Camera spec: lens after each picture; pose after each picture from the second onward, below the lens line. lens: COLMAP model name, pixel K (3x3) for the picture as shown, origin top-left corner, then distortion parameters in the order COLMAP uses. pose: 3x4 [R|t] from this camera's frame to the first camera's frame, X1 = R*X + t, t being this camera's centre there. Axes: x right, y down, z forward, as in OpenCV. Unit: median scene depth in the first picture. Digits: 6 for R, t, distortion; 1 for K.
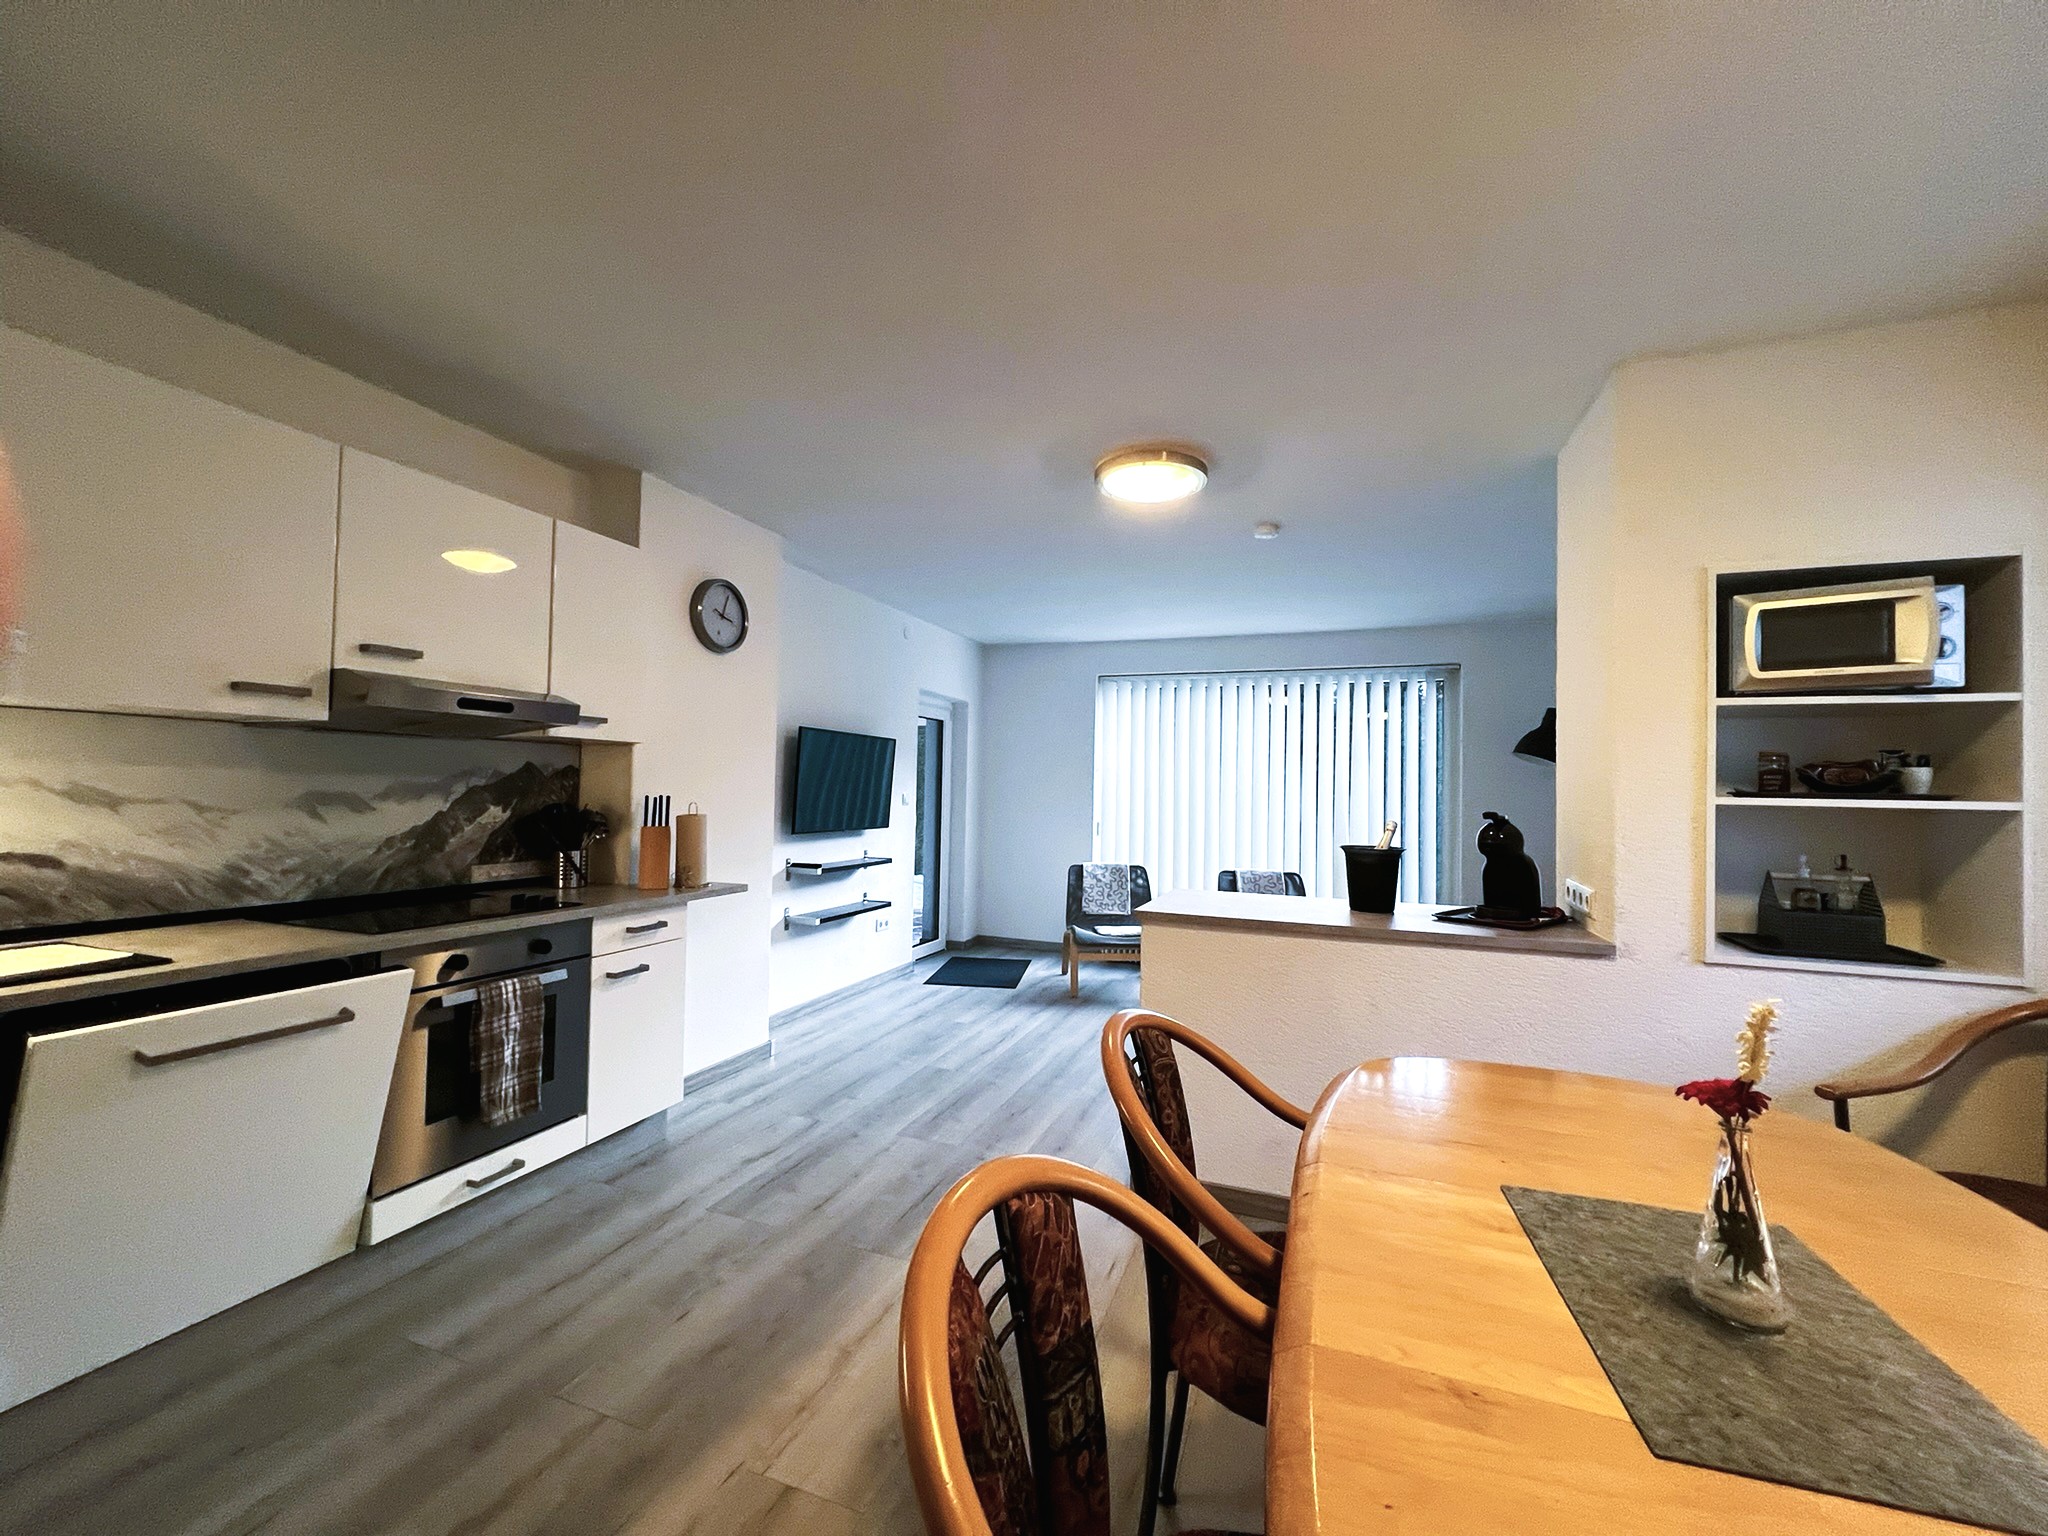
lens RADIAL K [[827.0, 0, 1024.0], [0, 827.0, 768.0], [0, 0, 1]] dist [-0.001796, -0.000199]
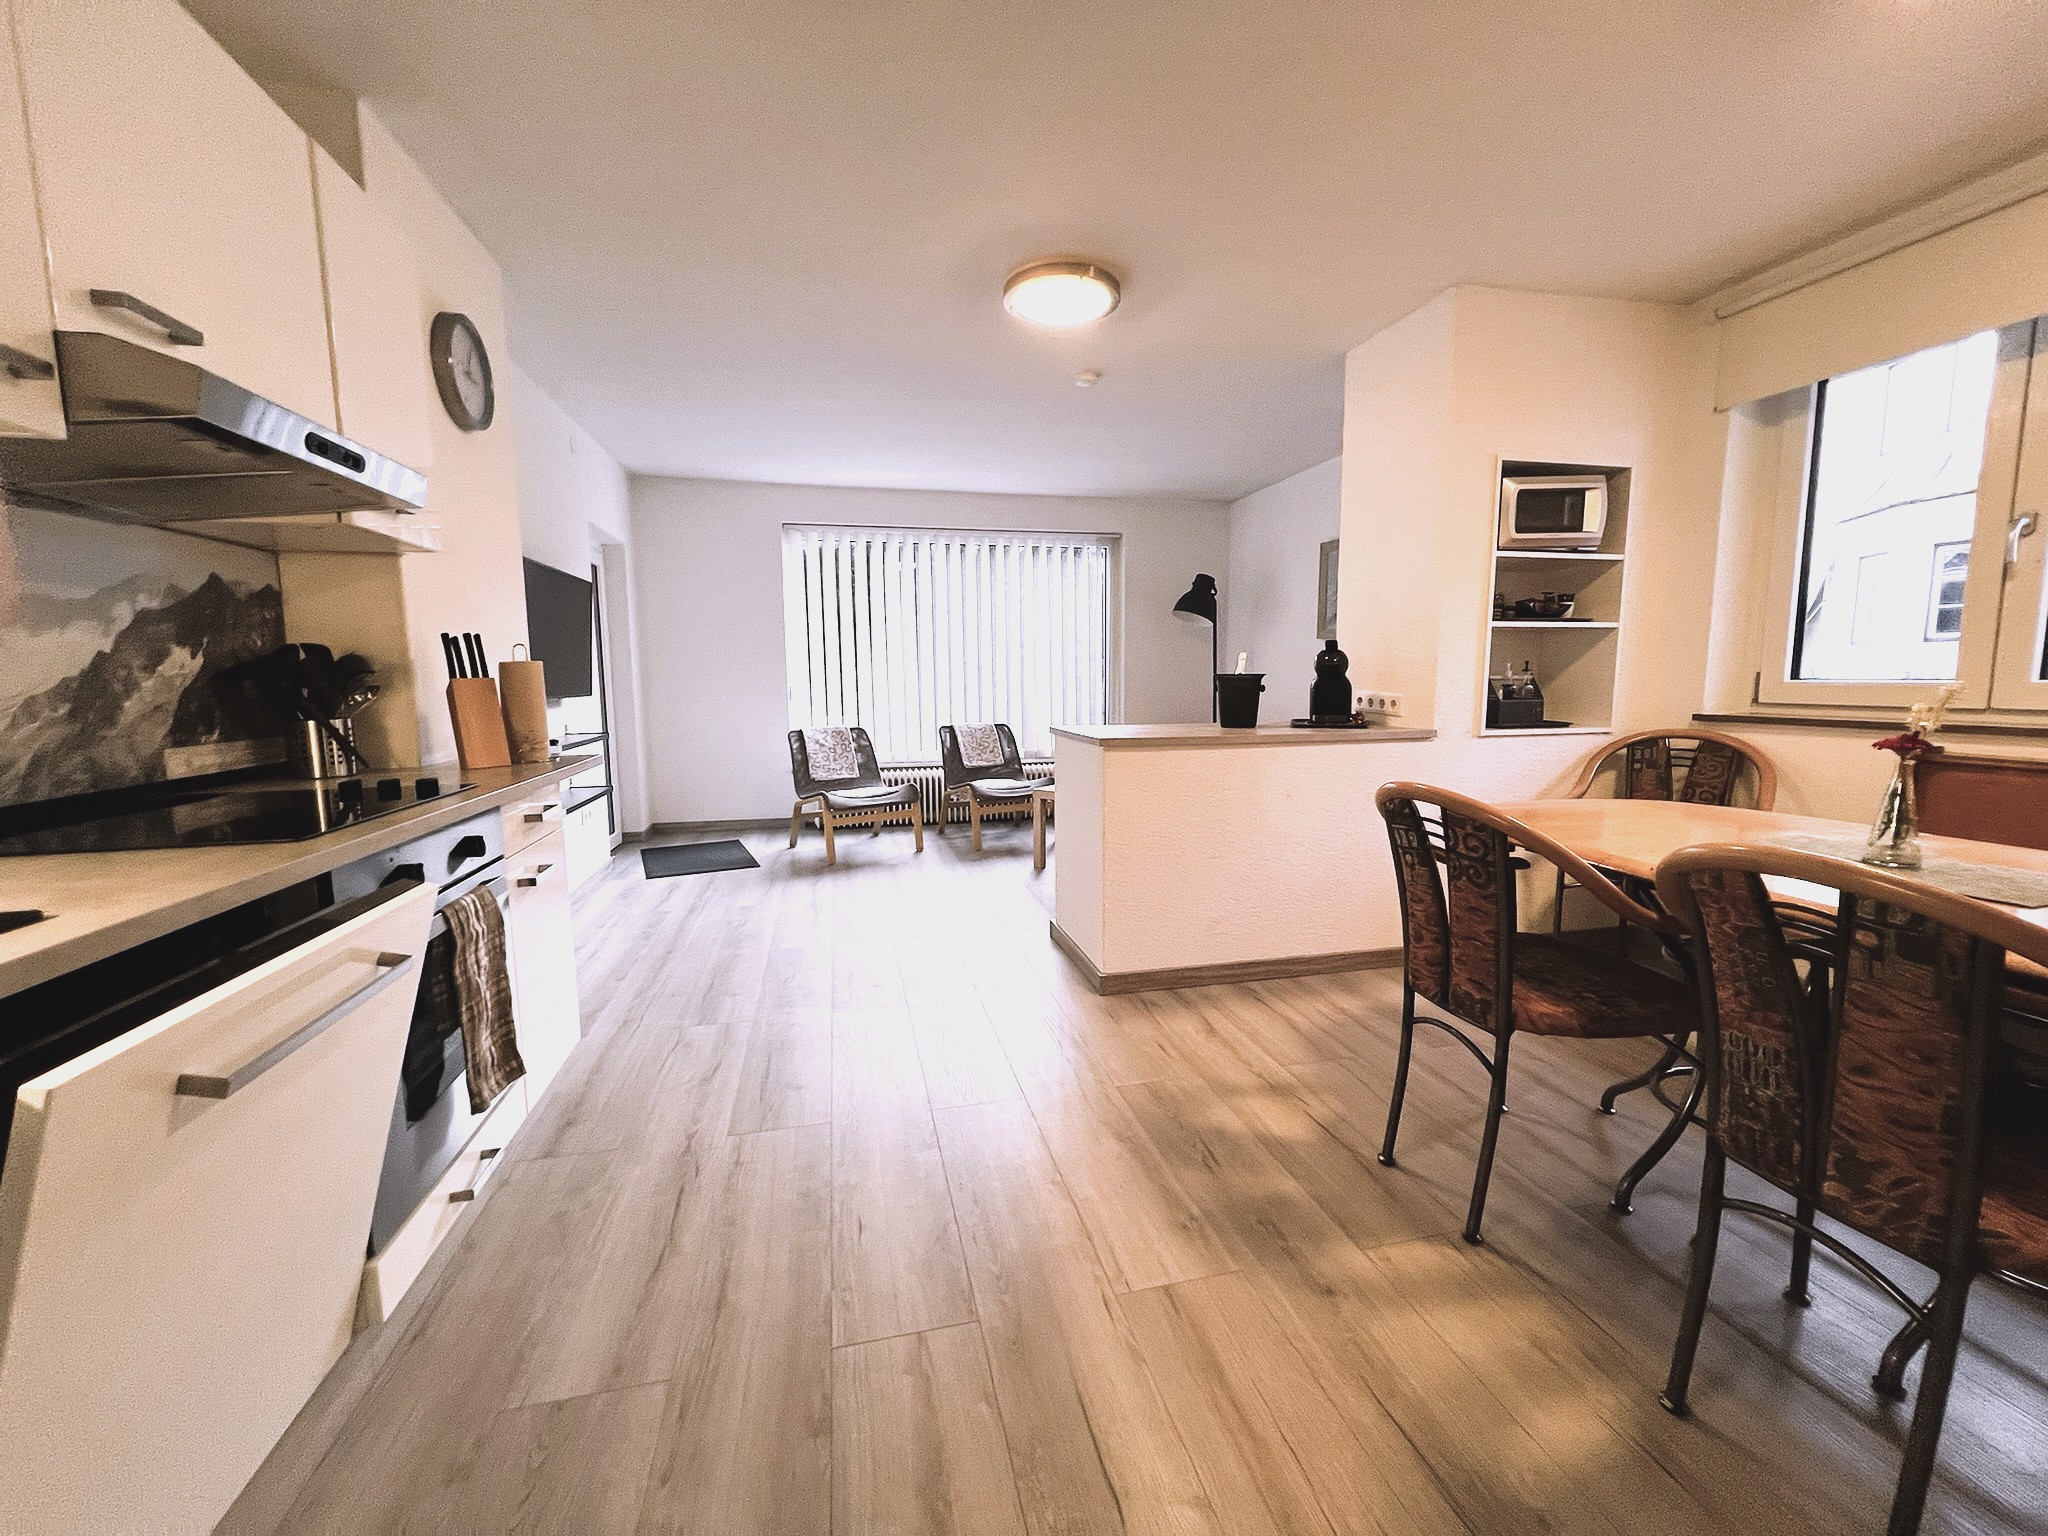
lens RADIAL K [[833.7, 0, 1024.0], [0, 833.7, 768.0], [0, 0, 1]] dist [-0.000022, -0.000096]
pose [[0.826224, -0.089632, 0.556165, -0.497903], [0.009681, 0.989375, 0.145066, 0.052543], [-0.563258, -0.114473, 0.818313, 0.181408]]
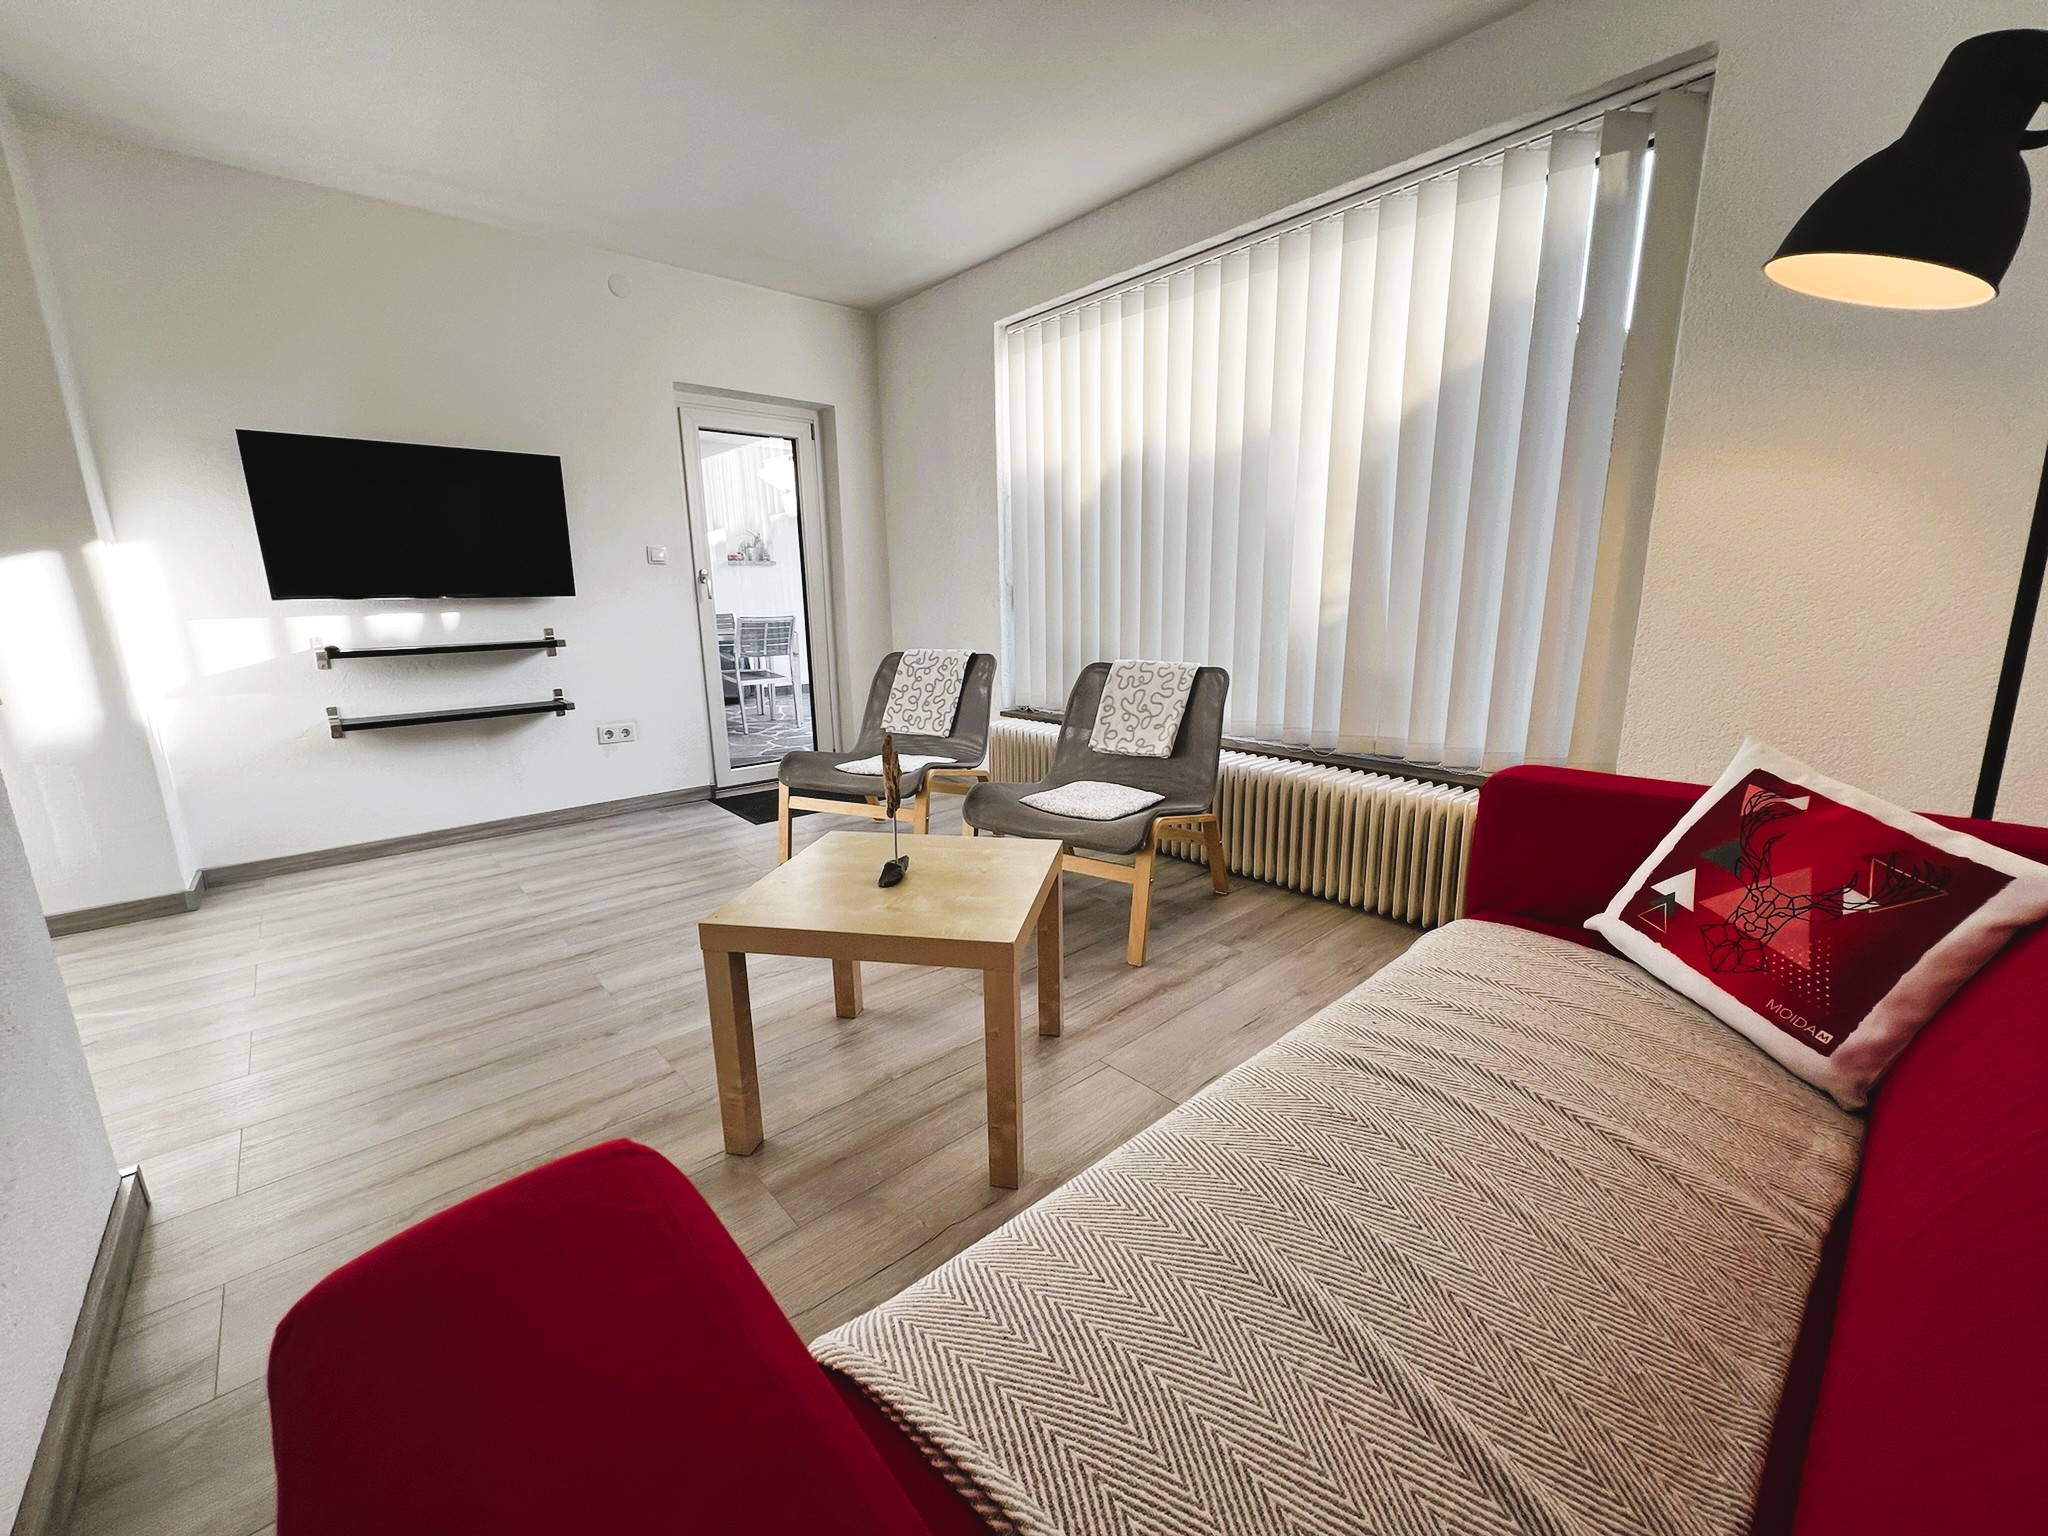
lens RADIAL K [[827.0, 0, 1024.0], [0, 827.0, 768.0], [0, 0, 1]] dist [-0.001796, -0.000199]
pose [[0.890755, 0.065445, -0.449746, 0.870619], [0.044164, 0.972430, 0.228975, 0.128522], [0.452332, -0.223823, 0.863307, 0.992932]]
